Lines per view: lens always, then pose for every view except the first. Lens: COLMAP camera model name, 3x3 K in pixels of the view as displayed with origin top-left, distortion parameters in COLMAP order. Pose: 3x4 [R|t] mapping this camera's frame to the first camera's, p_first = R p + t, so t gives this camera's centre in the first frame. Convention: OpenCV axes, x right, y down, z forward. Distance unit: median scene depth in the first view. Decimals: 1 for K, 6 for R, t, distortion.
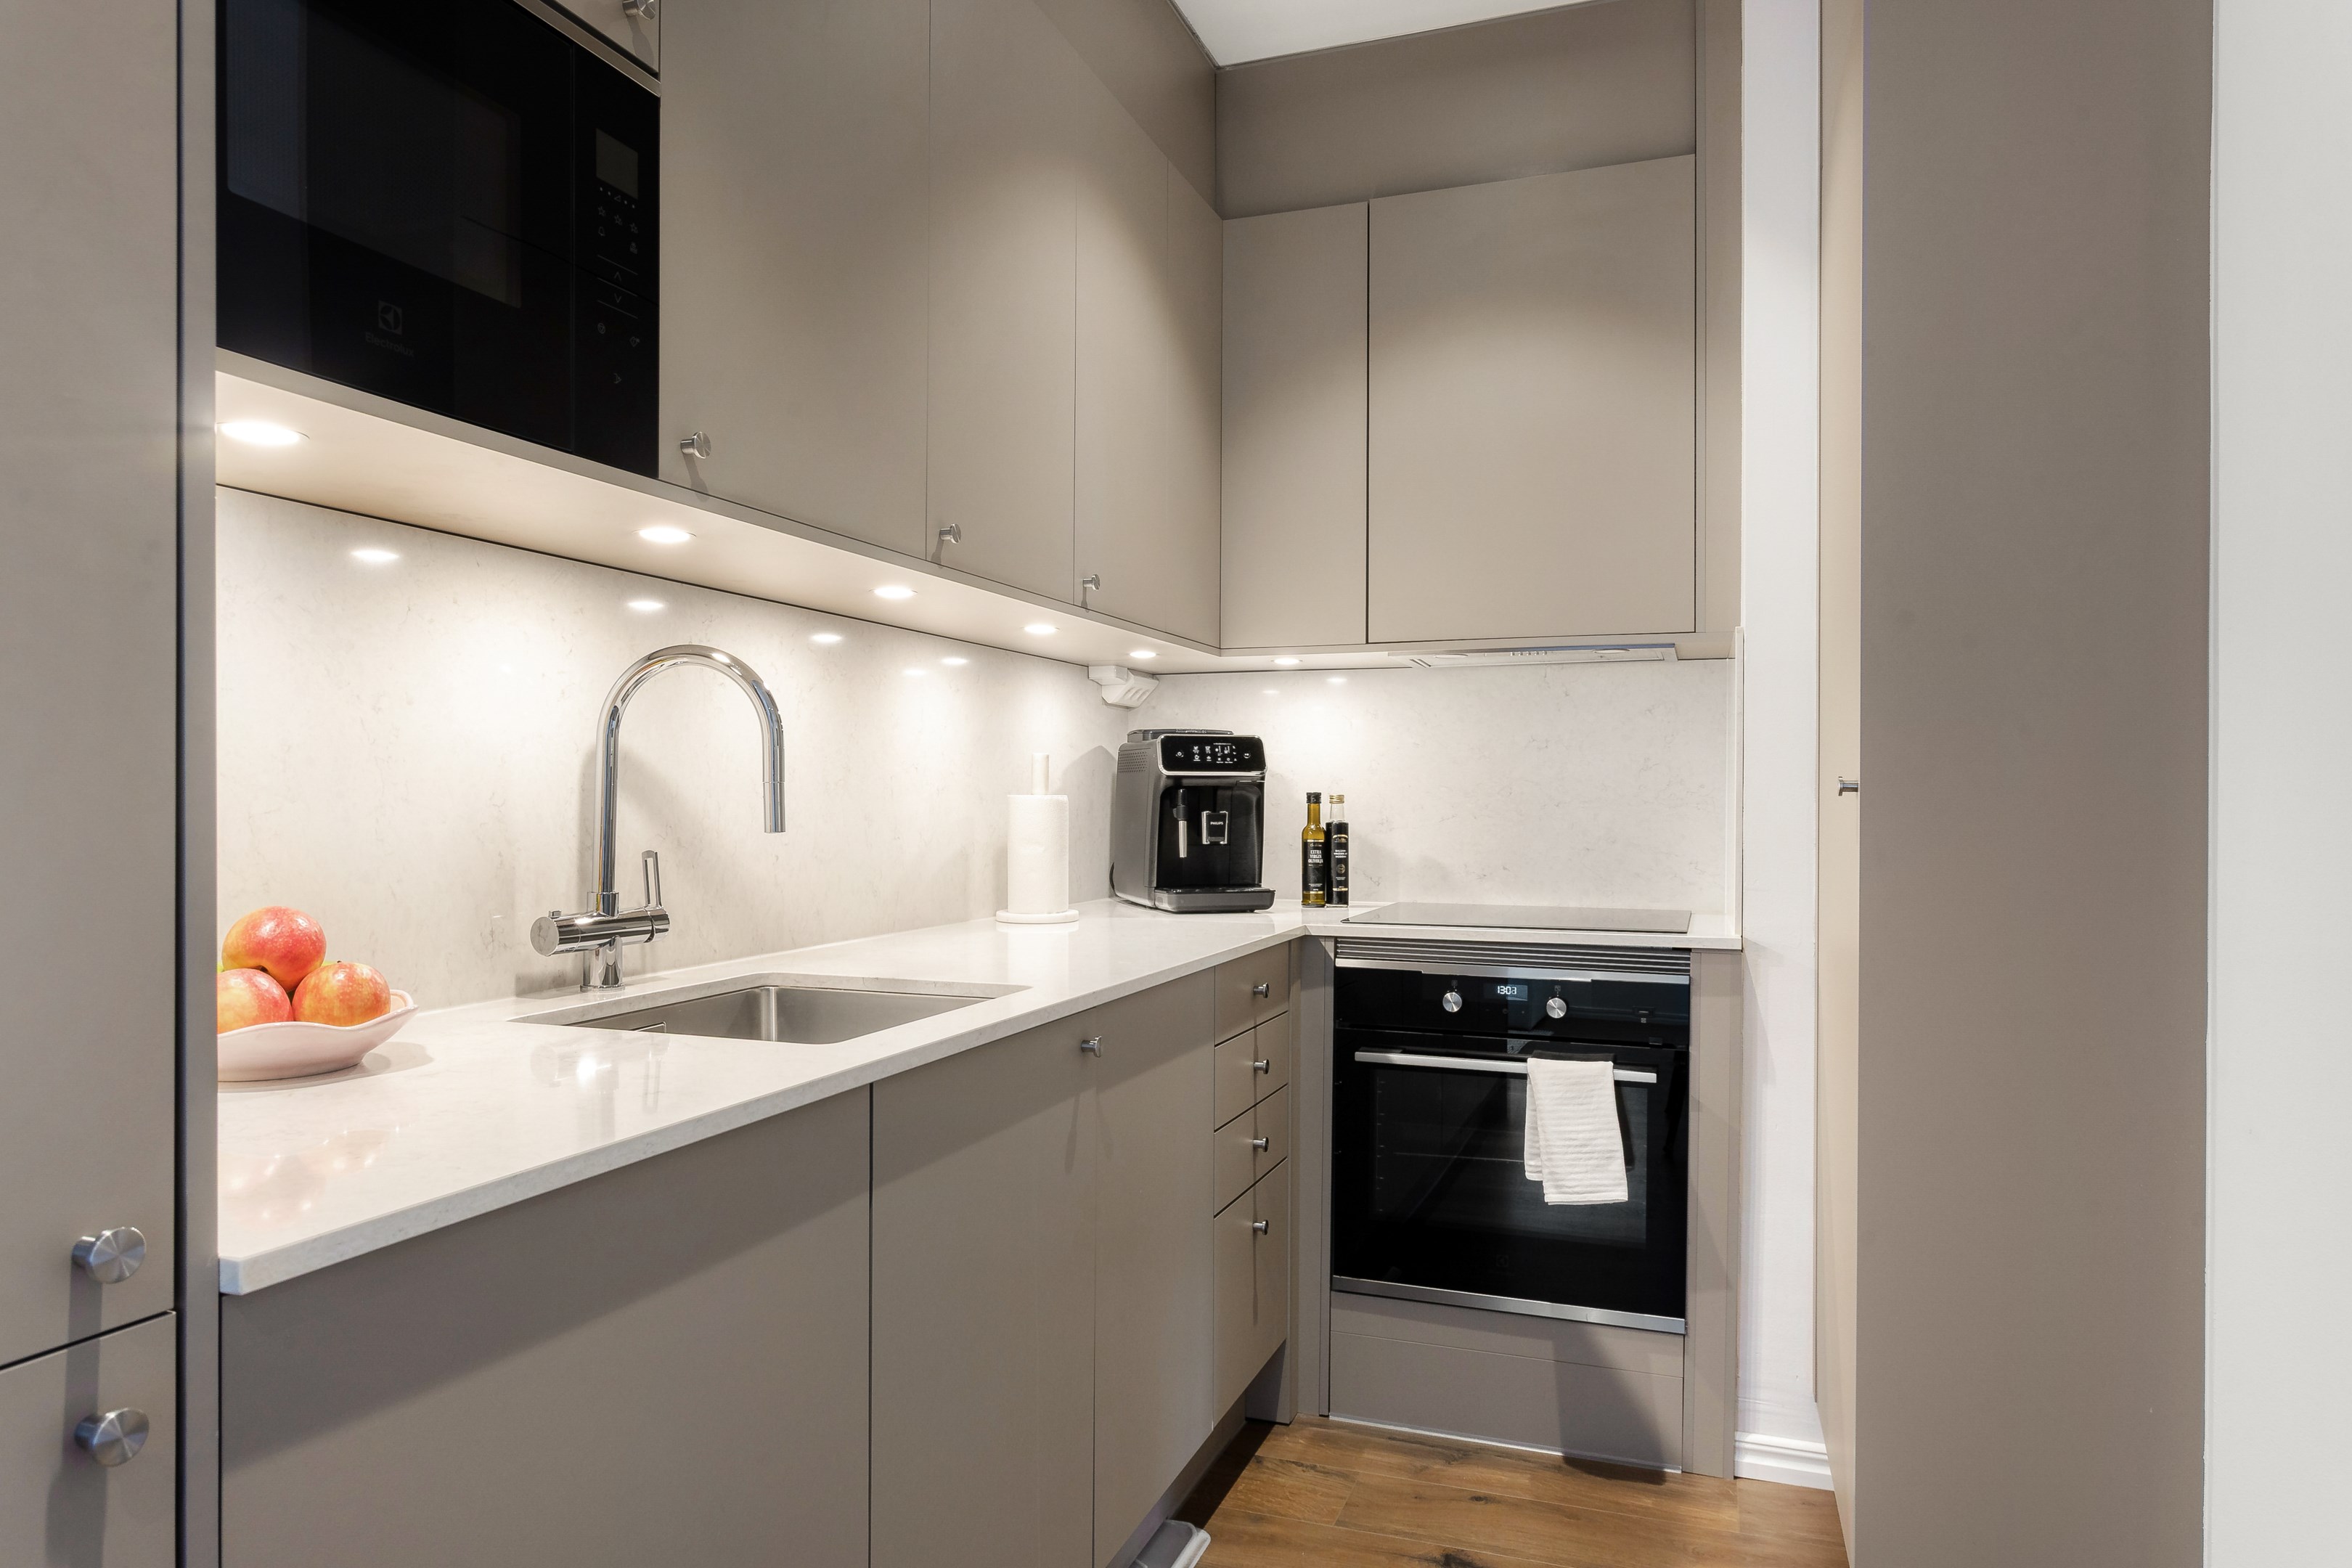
lens RADIAL K [[1427.0, 0, 1209.9], [0, 1427.0, 799.0], [0, 0, 1]] dist [-0.000310, 0.000040]
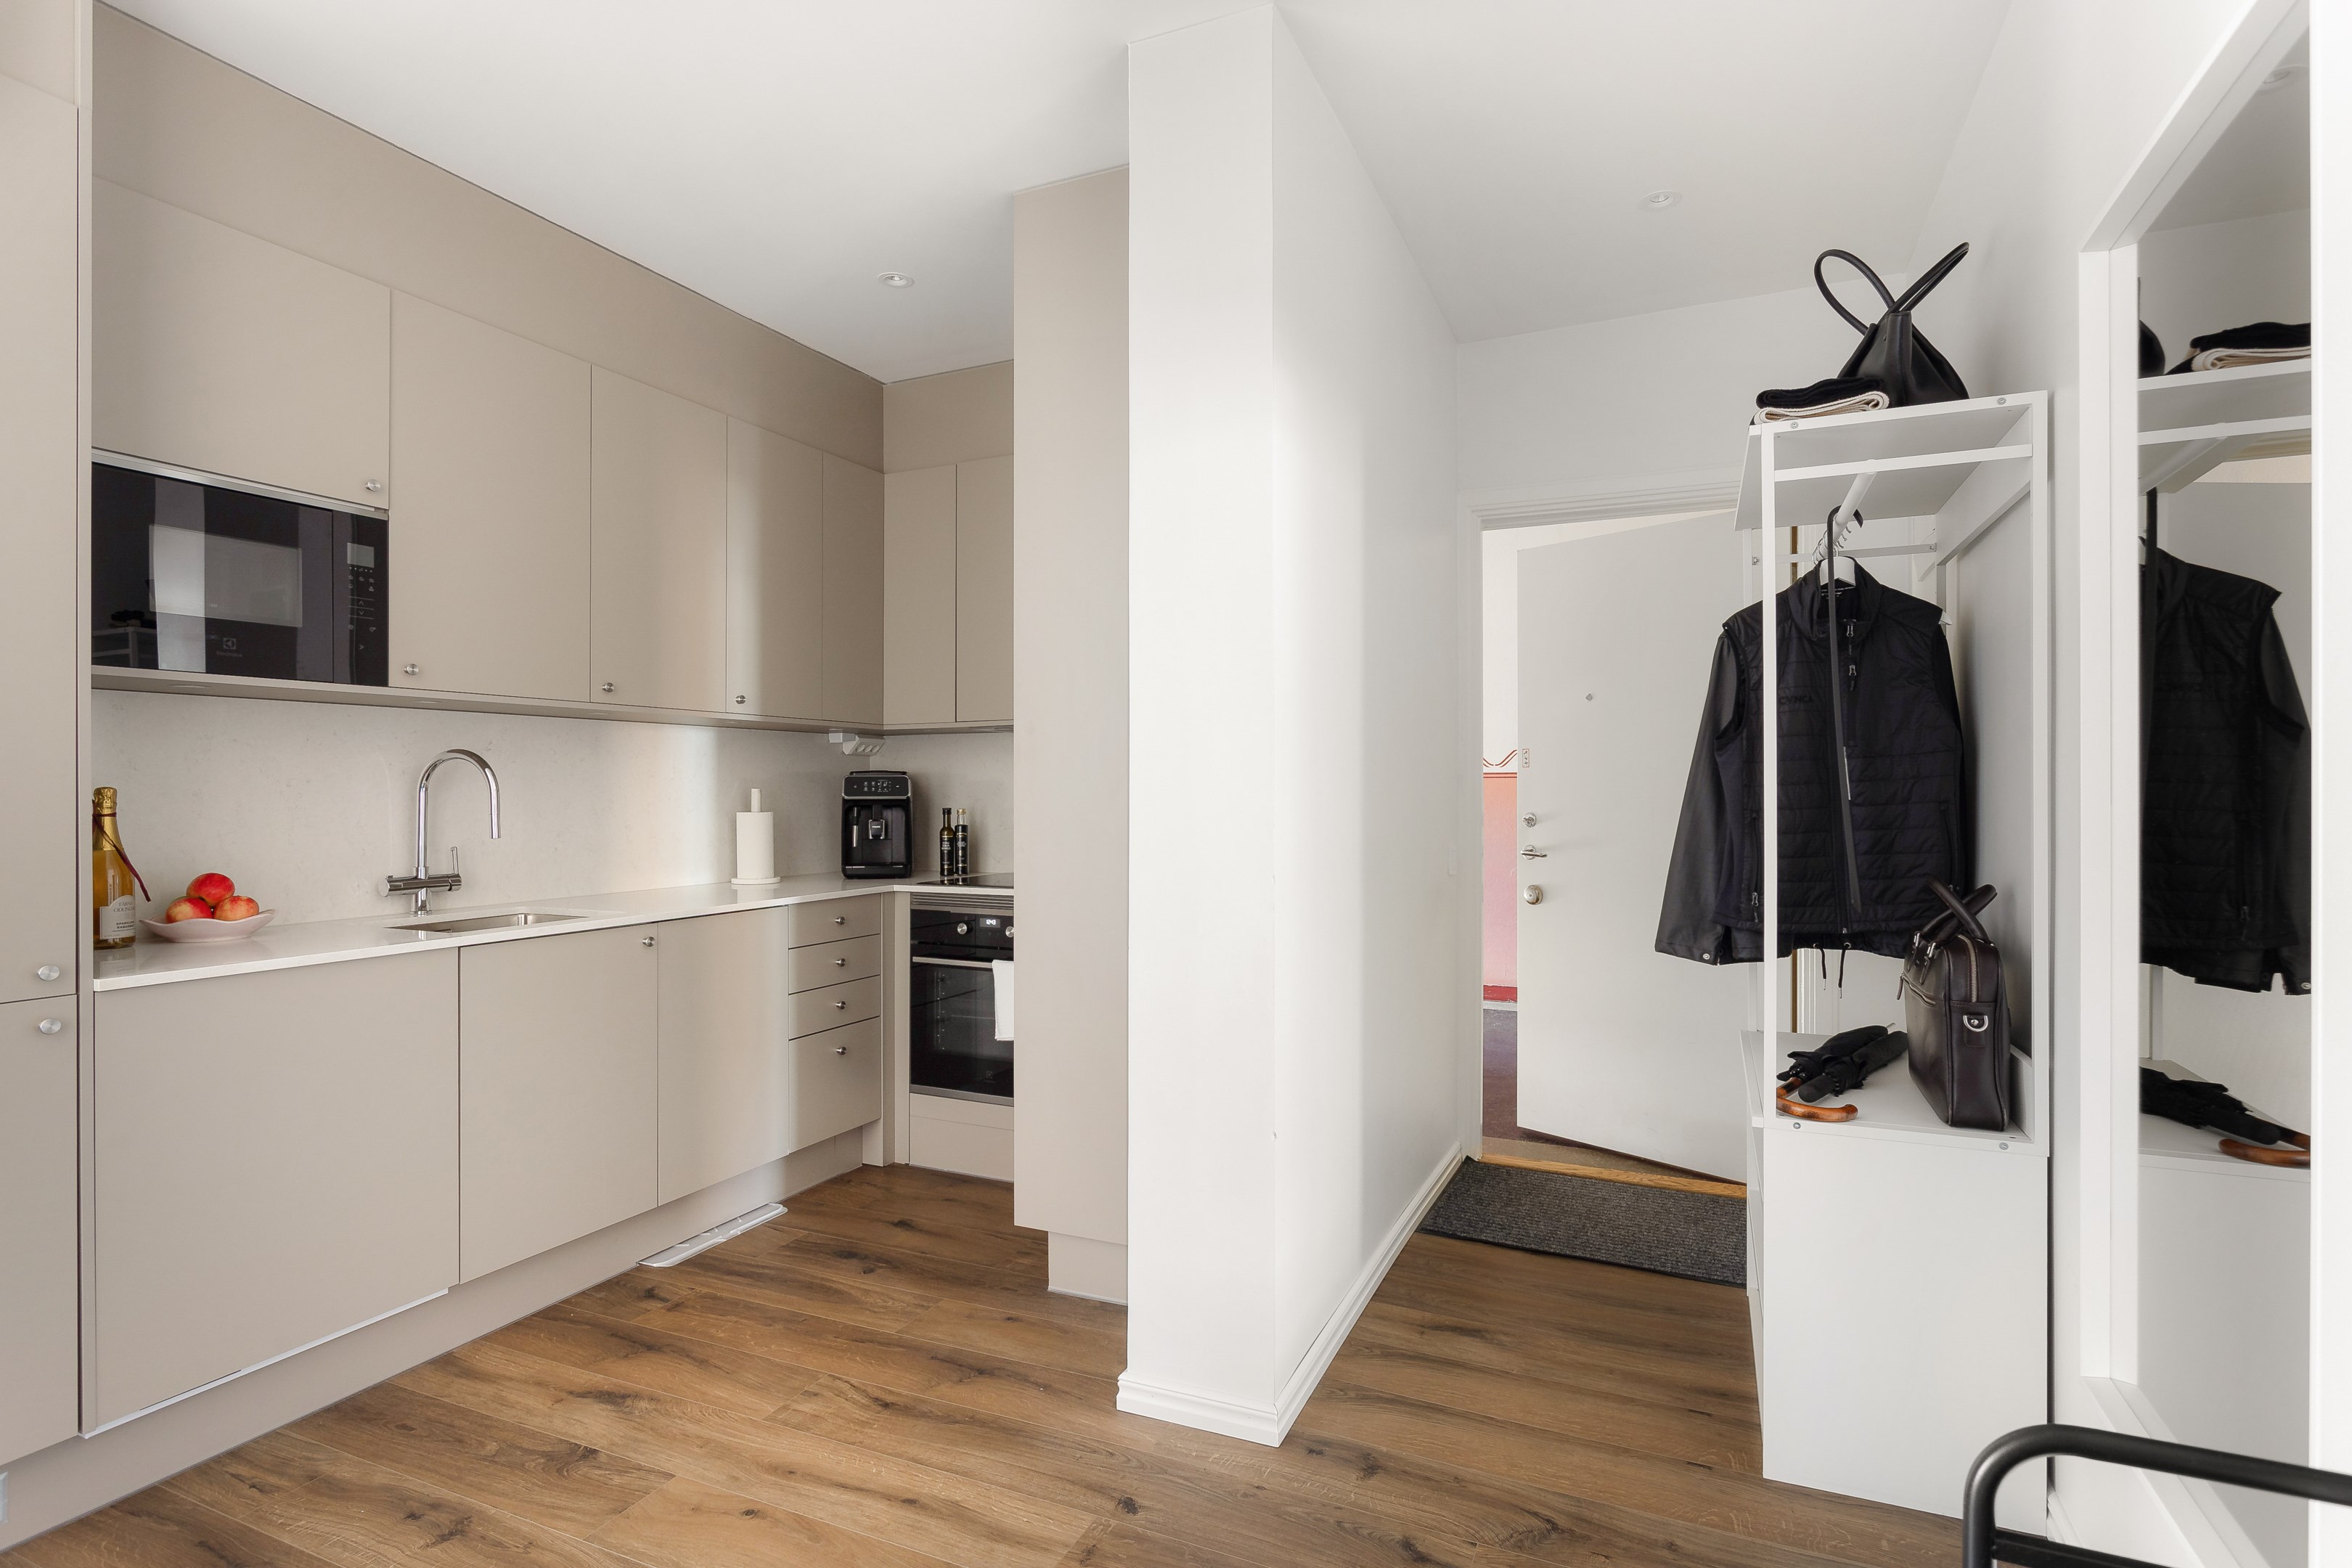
lens RADIAL K [[1161.2, 0, 1205.2], [0, 1161.2, 793.2], [0, 0, 1]] dist [-0.002479, 0.000158]
pose [[0.996356, -0.004945, -0.085149, 0.570029], [0.005019, 0.999987, 0.000654, -0.024612], [0.085145, -0.001079, 0.996368, -0.394355]]
